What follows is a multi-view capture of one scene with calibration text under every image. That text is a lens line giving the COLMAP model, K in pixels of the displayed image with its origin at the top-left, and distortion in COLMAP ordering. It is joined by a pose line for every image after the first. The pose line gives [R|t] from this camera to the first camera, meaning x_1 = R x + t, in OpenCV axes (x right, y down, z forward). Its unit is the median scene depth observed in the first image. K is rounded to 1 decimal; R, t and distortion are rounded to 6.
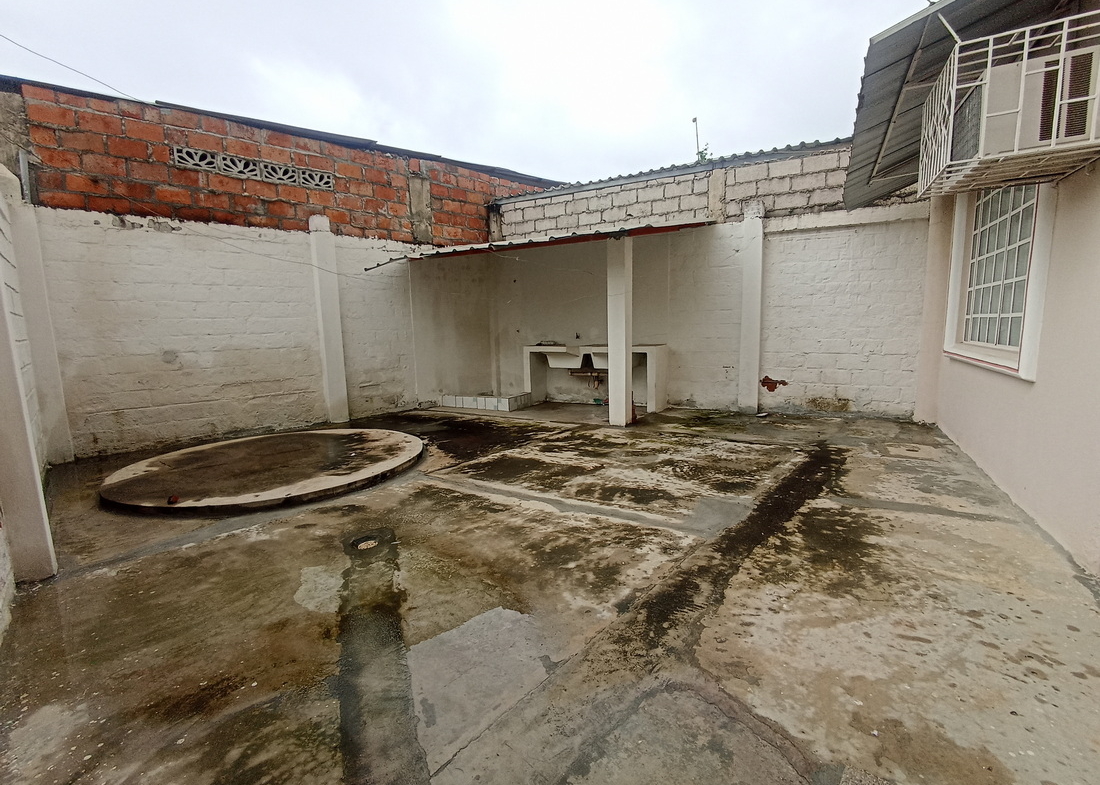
lens RADIAL K [[497.6, 0, 552.5], [0, 497.6, 391.8], [0, 0, 1]] dist [-0.007714, 0.001324]
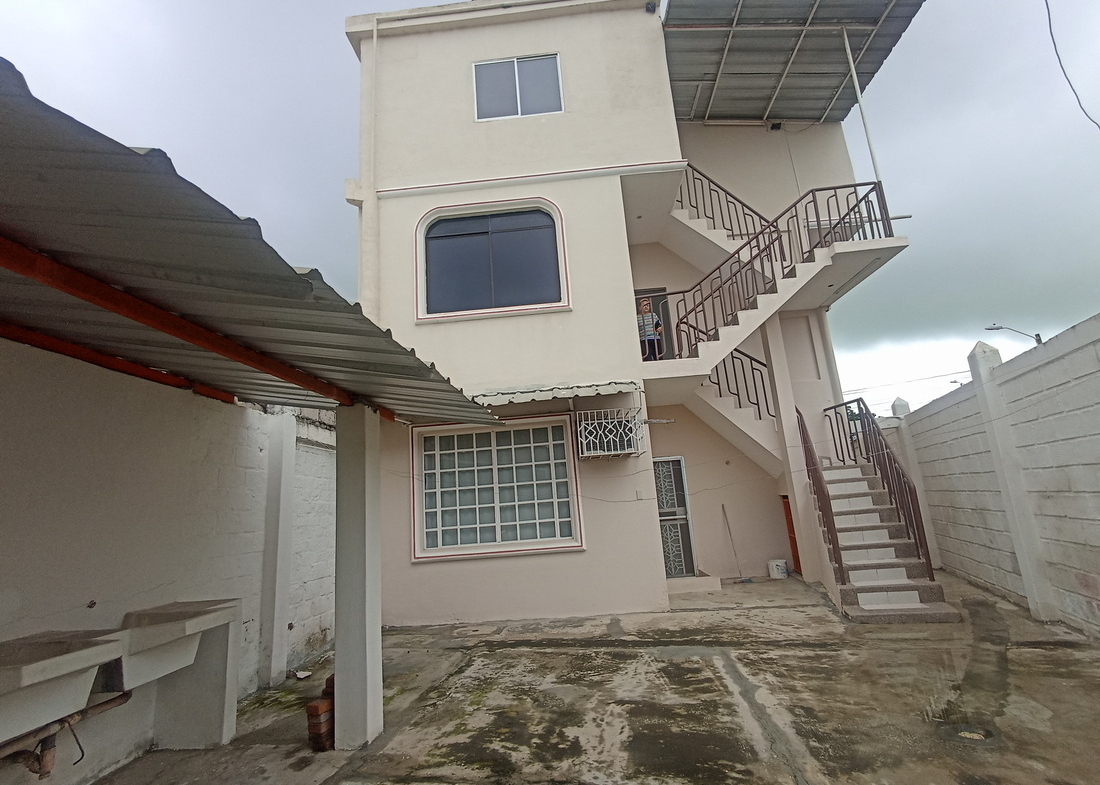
lens RADIAL K [[497.6, 0, 553.1], [0, 497.6, 394.3], [0, 0, 1]] dist [-0.007714, 0.001324]
pose [[-0.405641, 0.255534, 0.877586, -0.791126], [0.205694, 0.961019, -0.184752, -0.233203], [-0.890587, 0.105571, -0.442391, 1.564561]]
